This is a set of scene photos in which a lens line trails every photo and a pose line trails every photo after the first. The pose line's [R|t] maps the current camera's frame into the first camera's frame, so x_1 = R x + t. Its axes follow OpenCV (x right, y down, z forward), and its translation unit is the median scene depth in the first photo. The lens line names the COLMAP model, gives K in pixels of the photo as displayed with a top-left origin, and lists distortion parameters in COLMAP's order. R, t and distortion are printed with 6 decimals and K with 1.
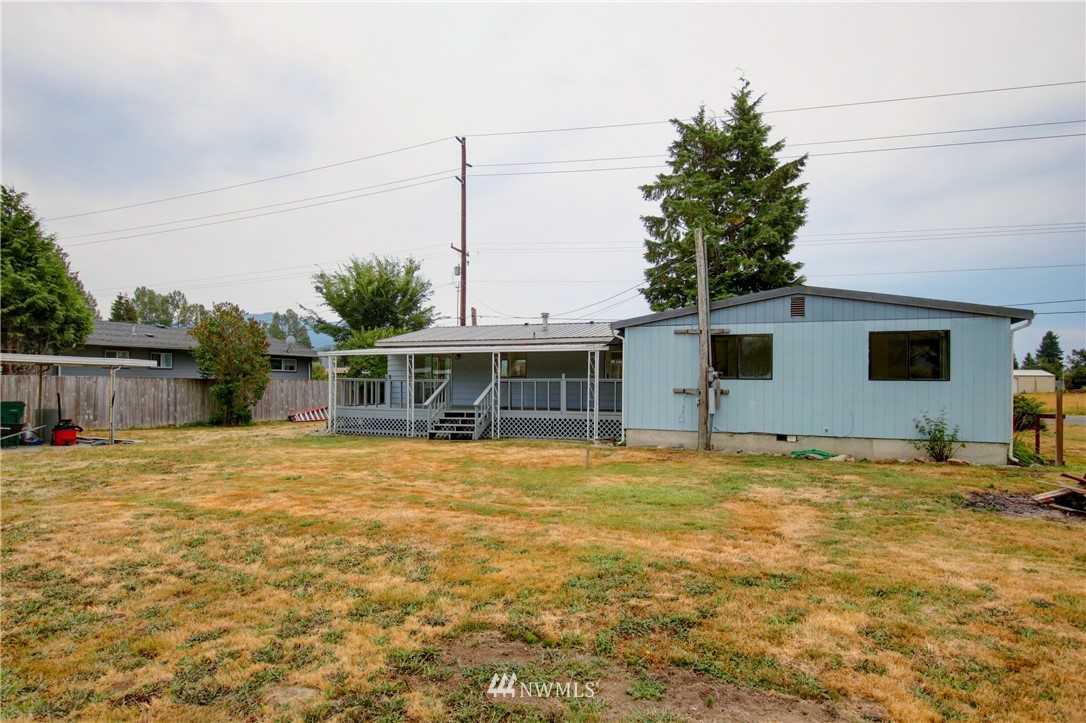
lens RADIAL K [[630.4, 0, 543.3], [0, 630.4, 378.7], [0, 0, 1]] dist [0.058264, -0.087257]
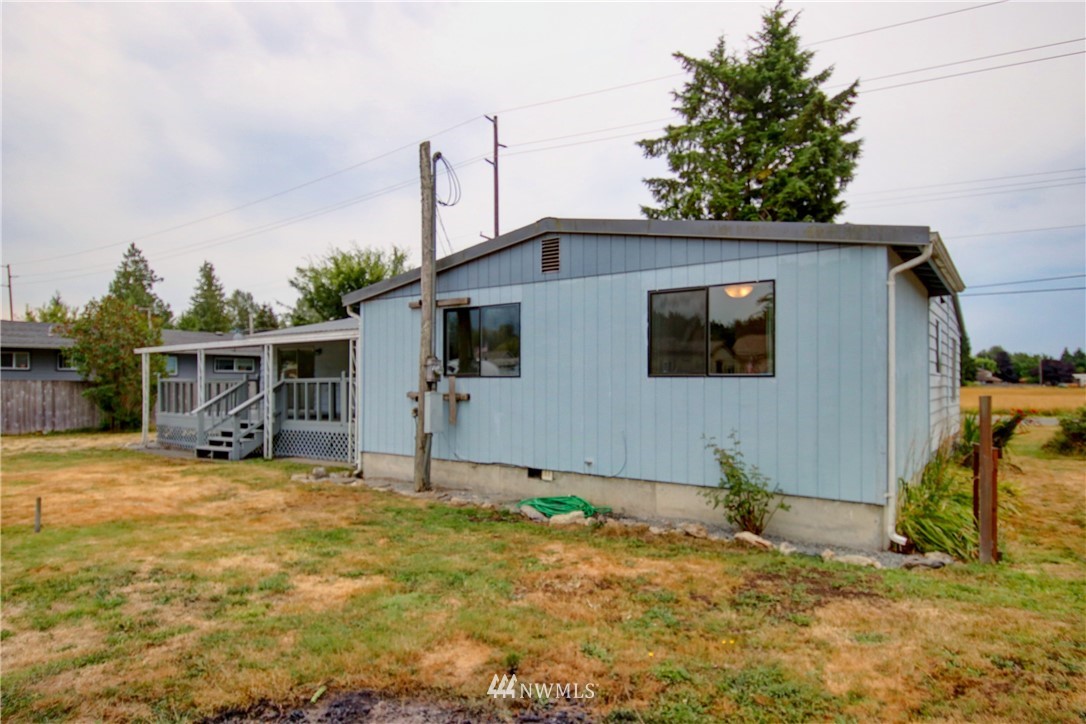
lens RADIAL K [[630.4, 0, 543.3], [0, 630.4, 379.2], [0, 0, 1]] dist [0.058264, -0.087257]
pose [[0.974679, -0.007378, -0.223486, 0.308905], [0.008049, 0.999965, 0.002091, 0.001124], [0.223463, -0.003837, 0.974705, 0.246750]]
